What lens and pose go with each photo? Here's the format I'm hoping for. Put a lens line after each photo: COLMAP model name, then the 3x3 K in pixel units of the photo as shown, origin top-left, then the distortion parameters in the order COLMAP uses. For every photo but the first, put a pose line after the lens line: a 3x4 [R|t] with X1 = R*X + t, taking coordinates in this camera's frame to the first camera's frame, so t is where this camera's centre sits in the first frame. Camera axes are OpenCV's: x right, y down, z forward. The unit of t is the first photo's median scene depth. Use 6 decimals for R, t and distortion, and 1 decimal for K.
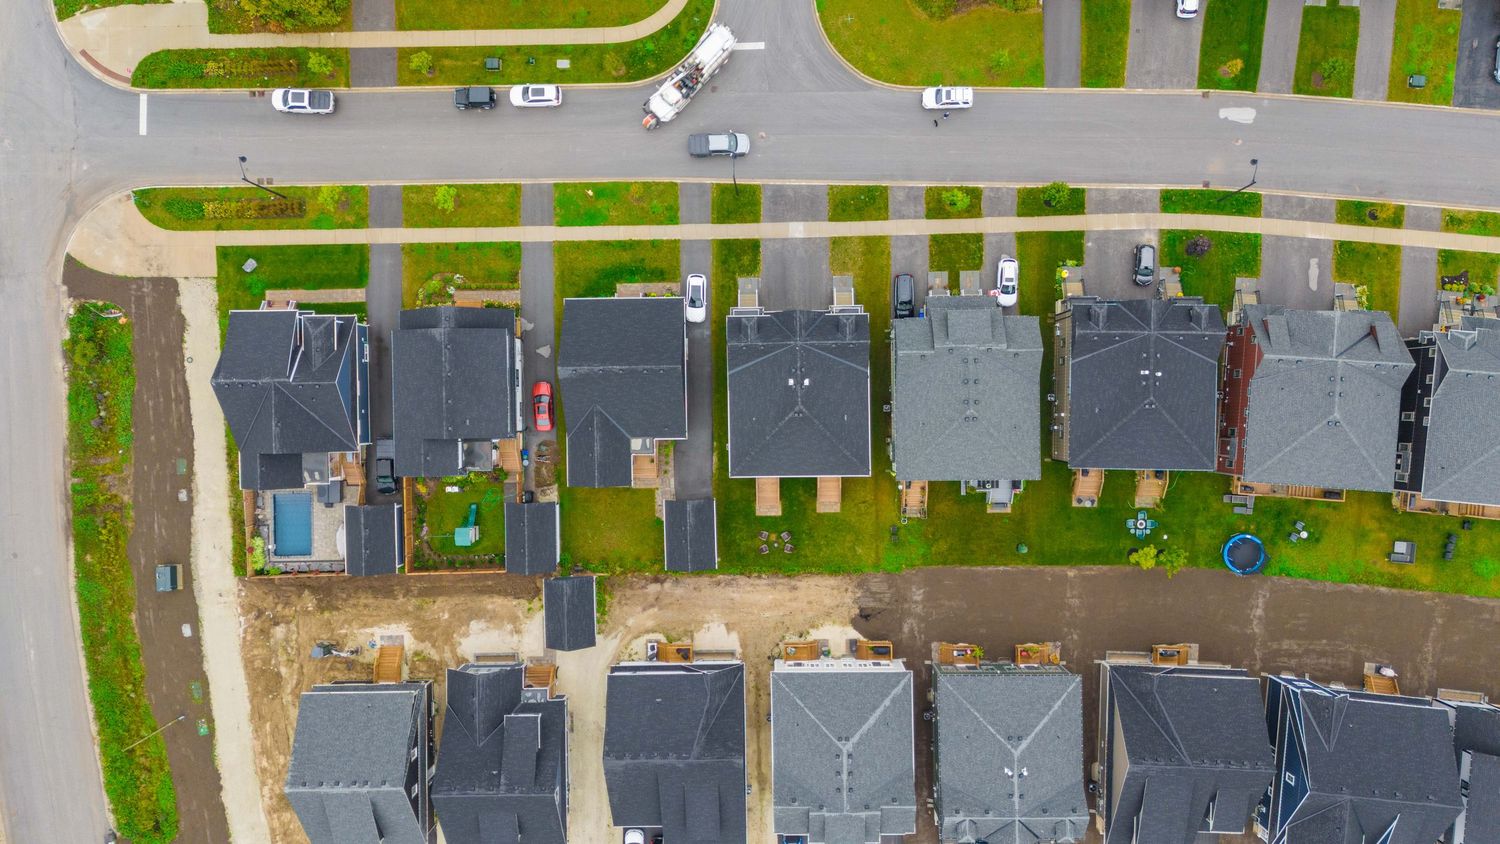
lens RADIAL K [[1089.3, 0, 752.3], [0, 1089.3, 420.5], [0, 0, 1]] dist [0.088678, -0.094745]
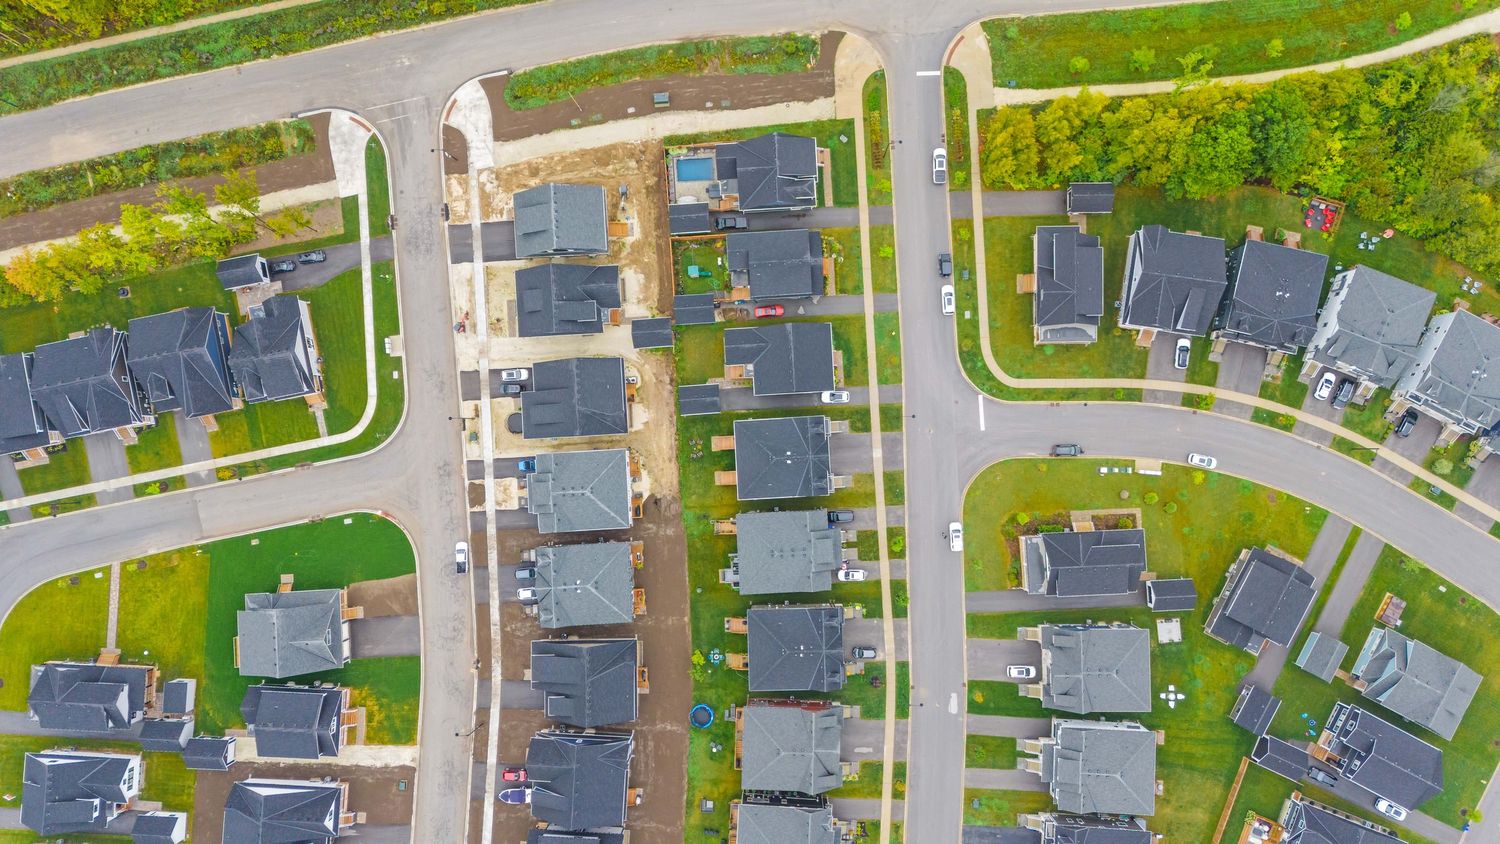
lens RADIAL K [[1091.5, 0, 751.5], [0, 1091.5, 420.3], [0, 0, 1]] dist [0.086461, -0.097793]
pose [[0.041580, 0.999121, -0.005336, -0.010736], [-0.999074, 0.041636, 0.010824, 0.003930], [0.011037, 0.004881, 0.999927, -0.733122]]
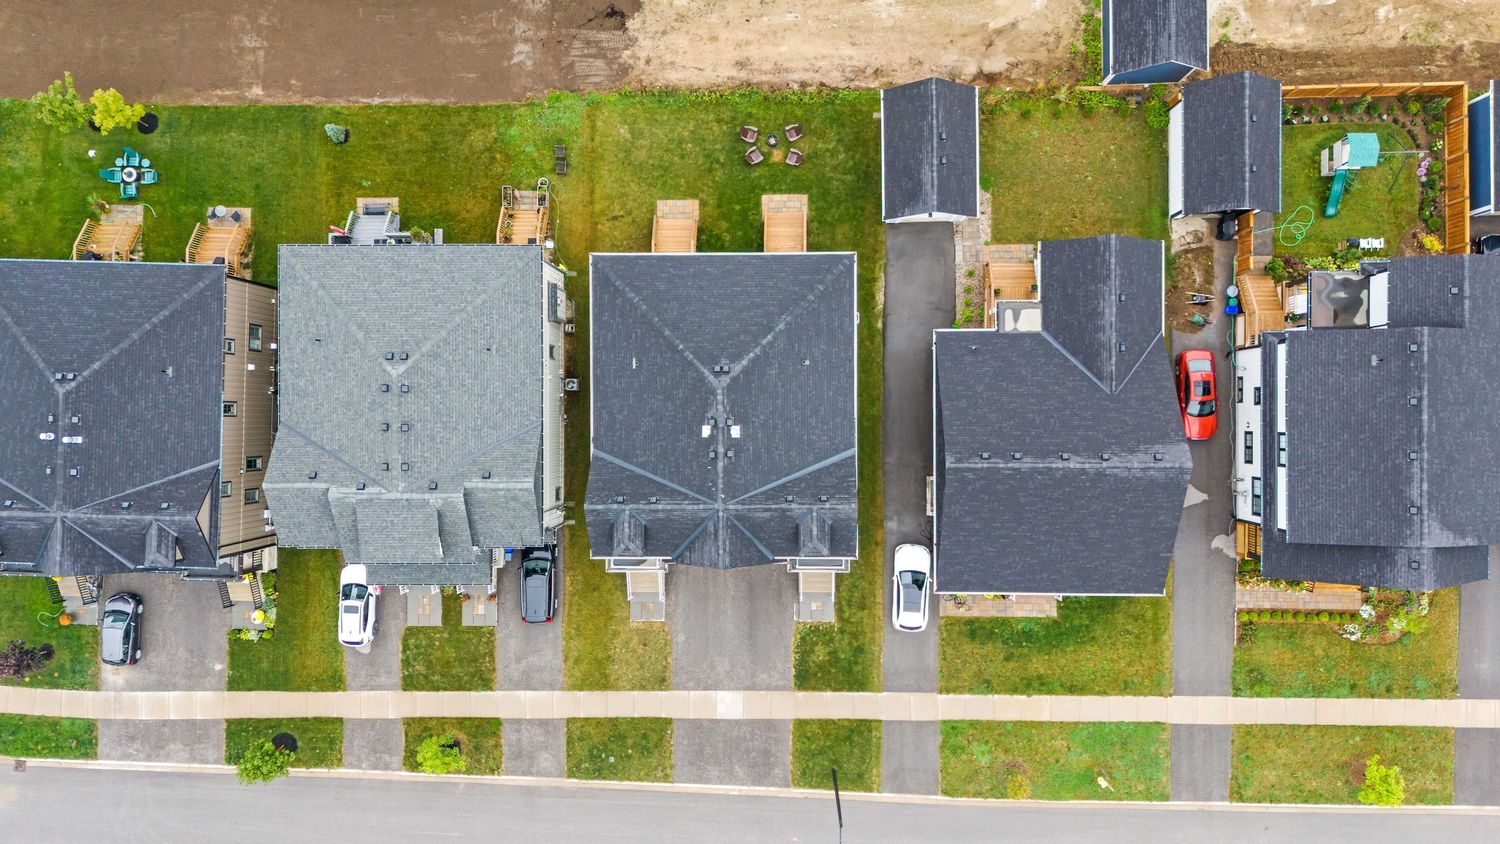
lens RADIAL K [[1130.6, 0, 750.7], [0, 1130.6, 419.5], [0, 0, 1]] dist [0.060511, -0.052752]
pose [[-0.998111, -0.012520, 0.060155, -0.003710], [0.011881, -0.999869, -0.010962, -0.021551], [0.060284, -0.010227, 0.998129, 0.420594]]
